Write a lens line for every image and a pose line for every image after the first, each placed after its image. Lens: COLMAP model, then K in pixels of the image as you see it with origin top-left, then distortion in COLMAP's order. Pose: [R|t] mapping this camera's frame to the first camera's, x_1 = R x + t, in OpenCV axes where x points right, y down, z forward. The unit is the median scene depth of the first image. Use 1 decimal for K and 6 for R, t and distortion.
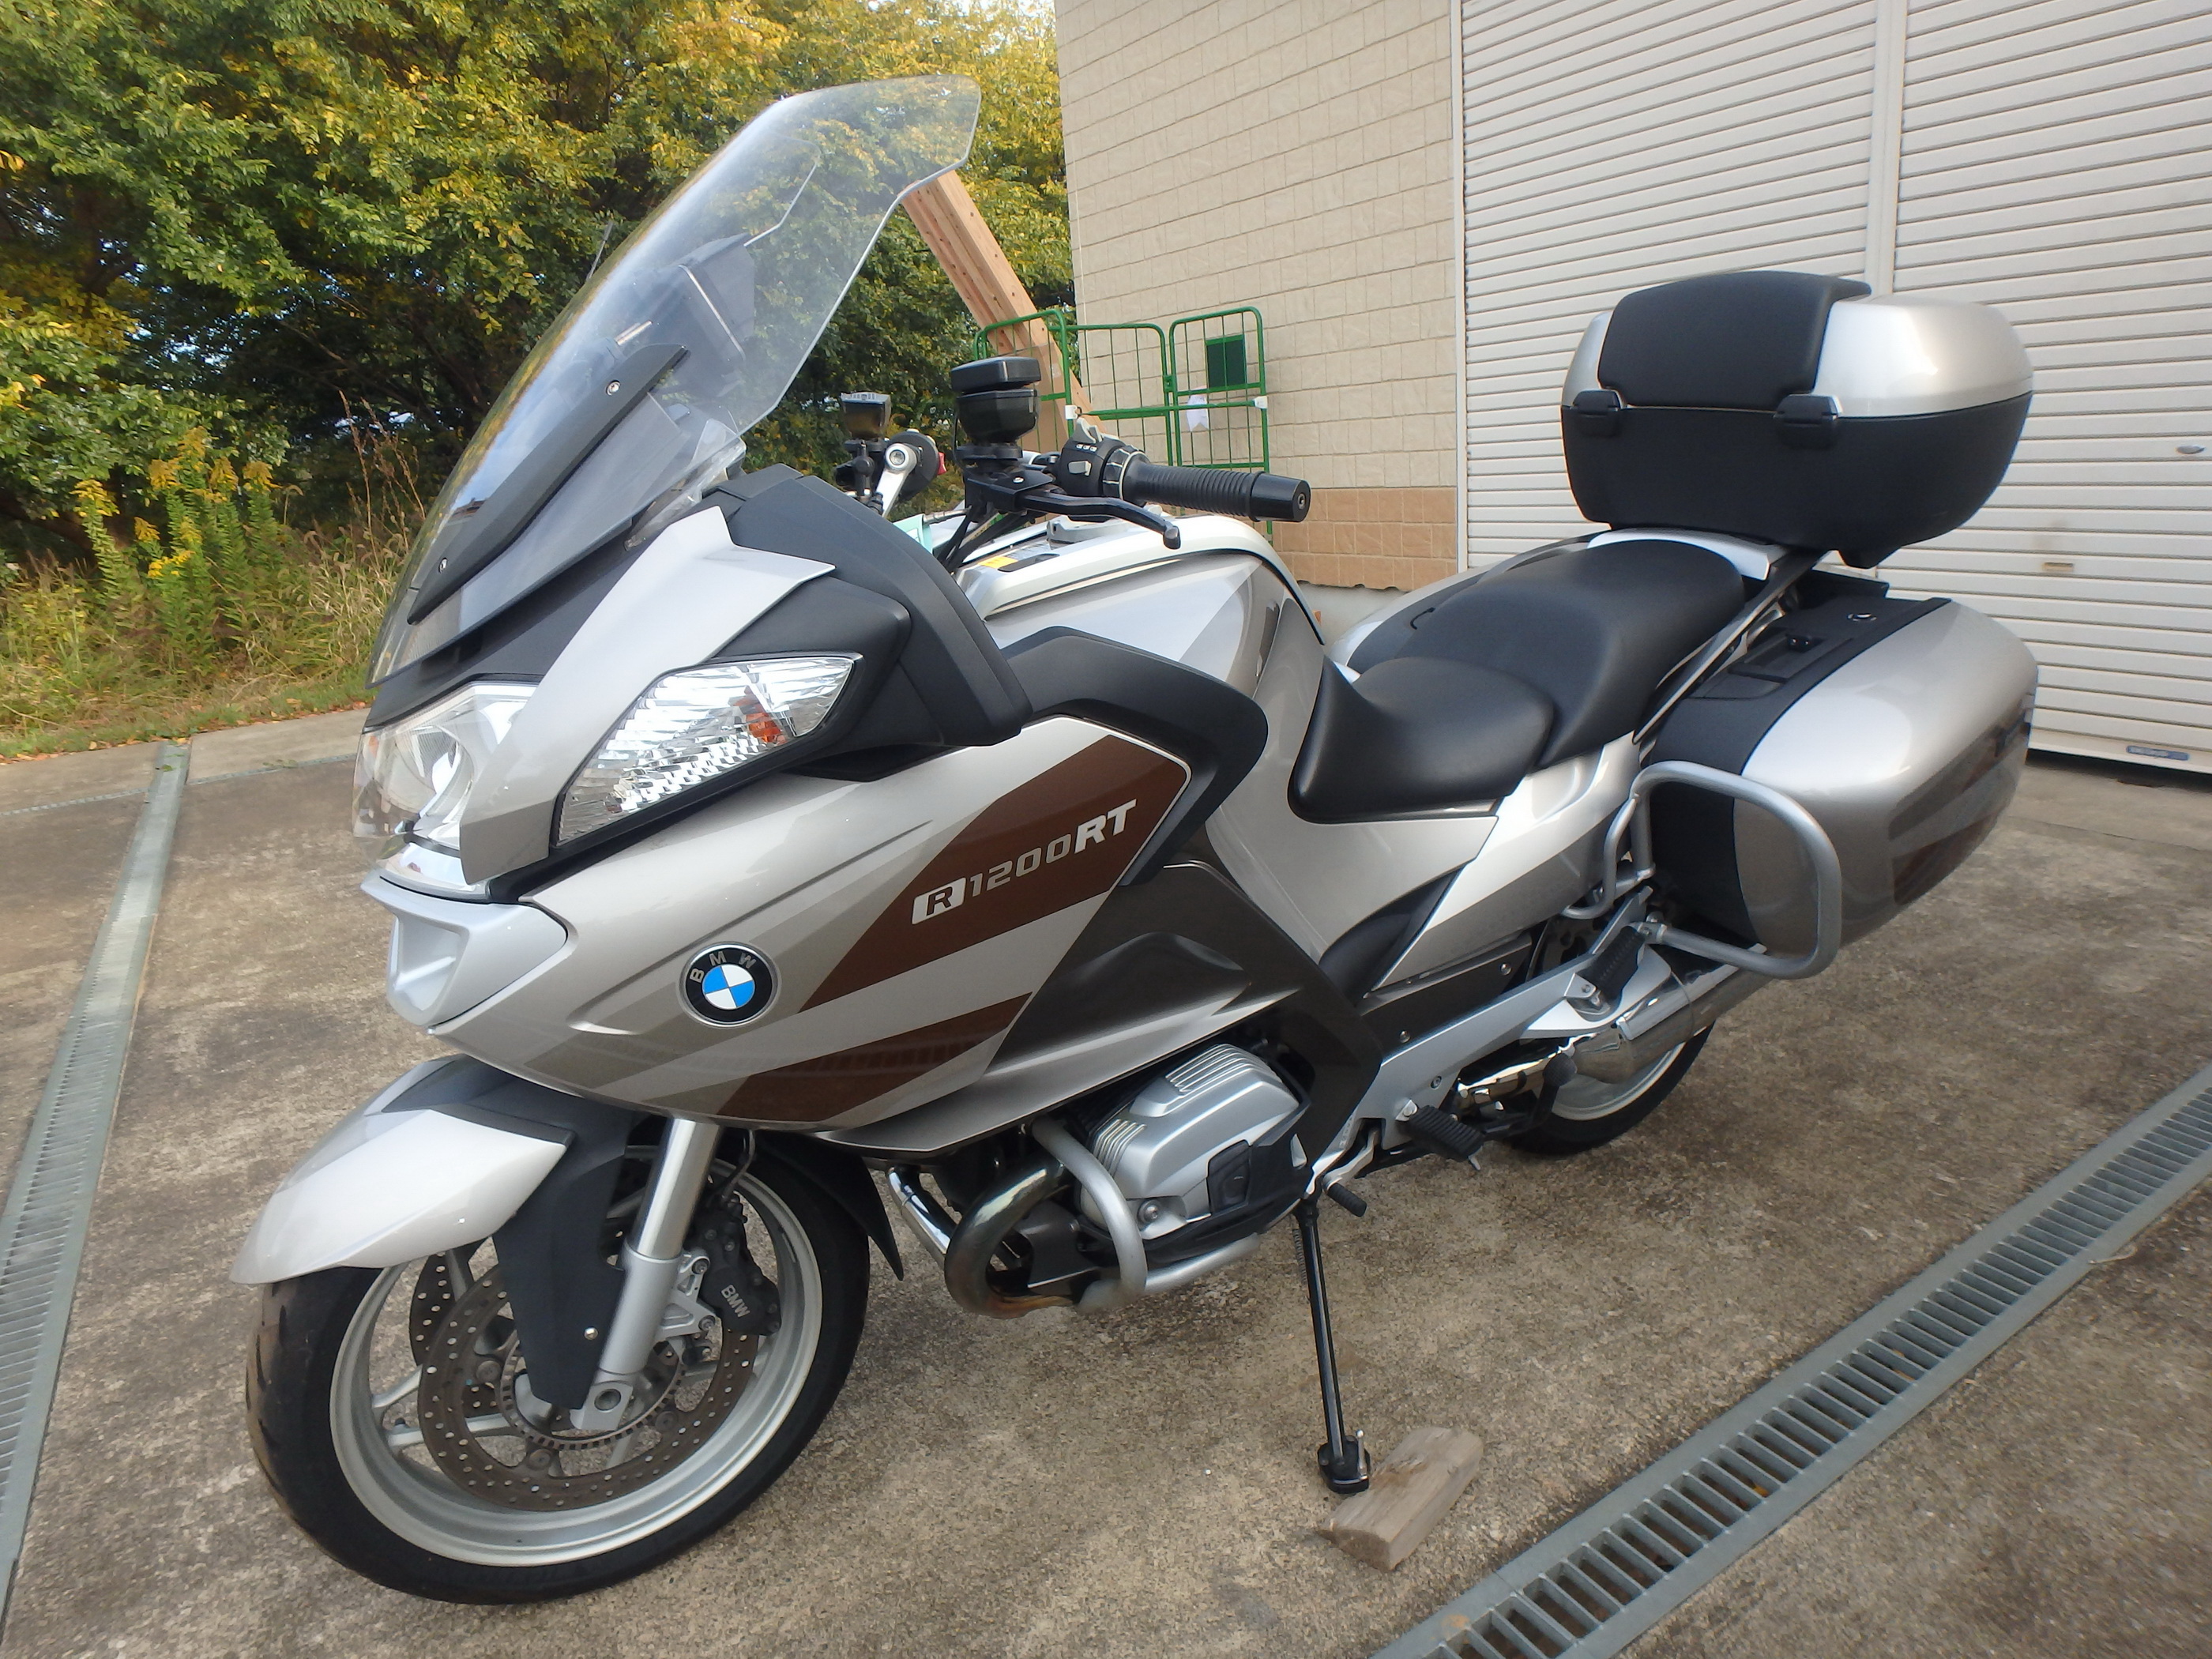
lens RADIAL K [[1385.1, 0, 1108.1], [0, 1385.1, 771.1], [0, 0, 1]] dist [-0.043768, 0.011609]
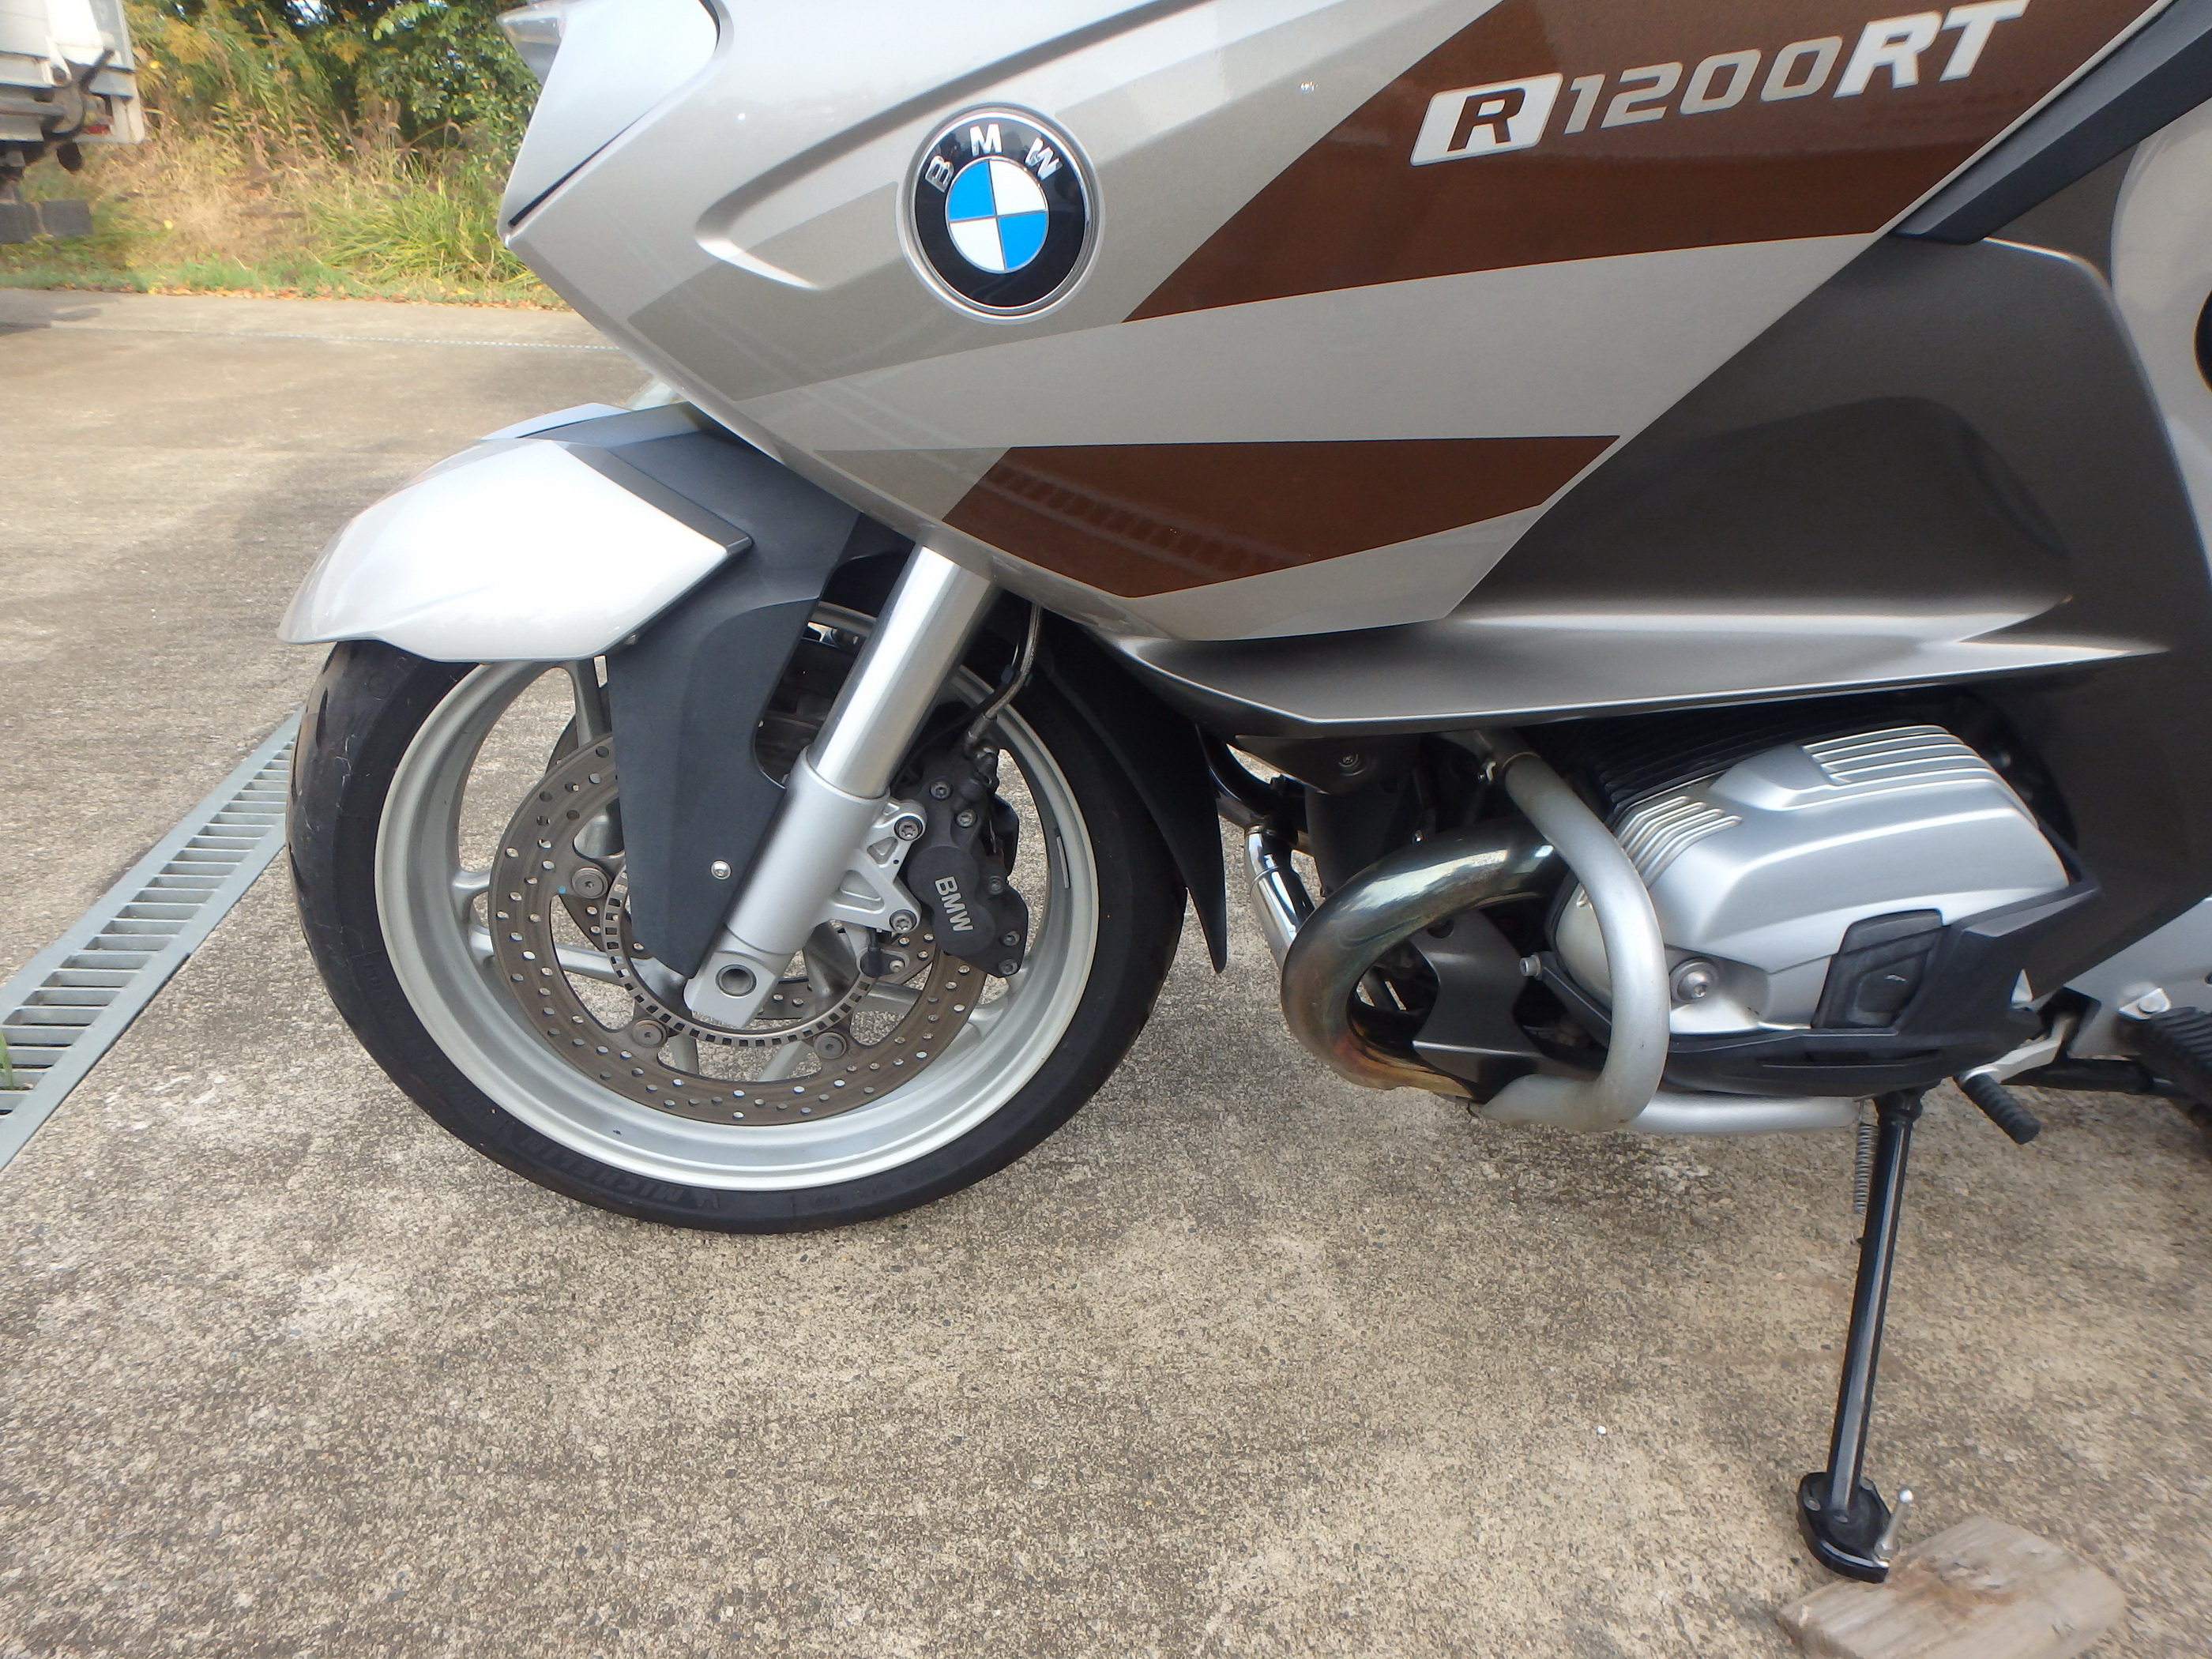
lens RADIAL K [[1385.1, 0, 1116.3], [0, 1385.1, 835.1], [0, 0, 1]] dist [-0.043768, 0.011609]
pose [[0.909281, 0.298630, -0.289875, -0.025772], [-0.238389, 0.944650, 0.225403, 0.164086], [0.341143, -0.135851, 0.930143, 0.371519]]
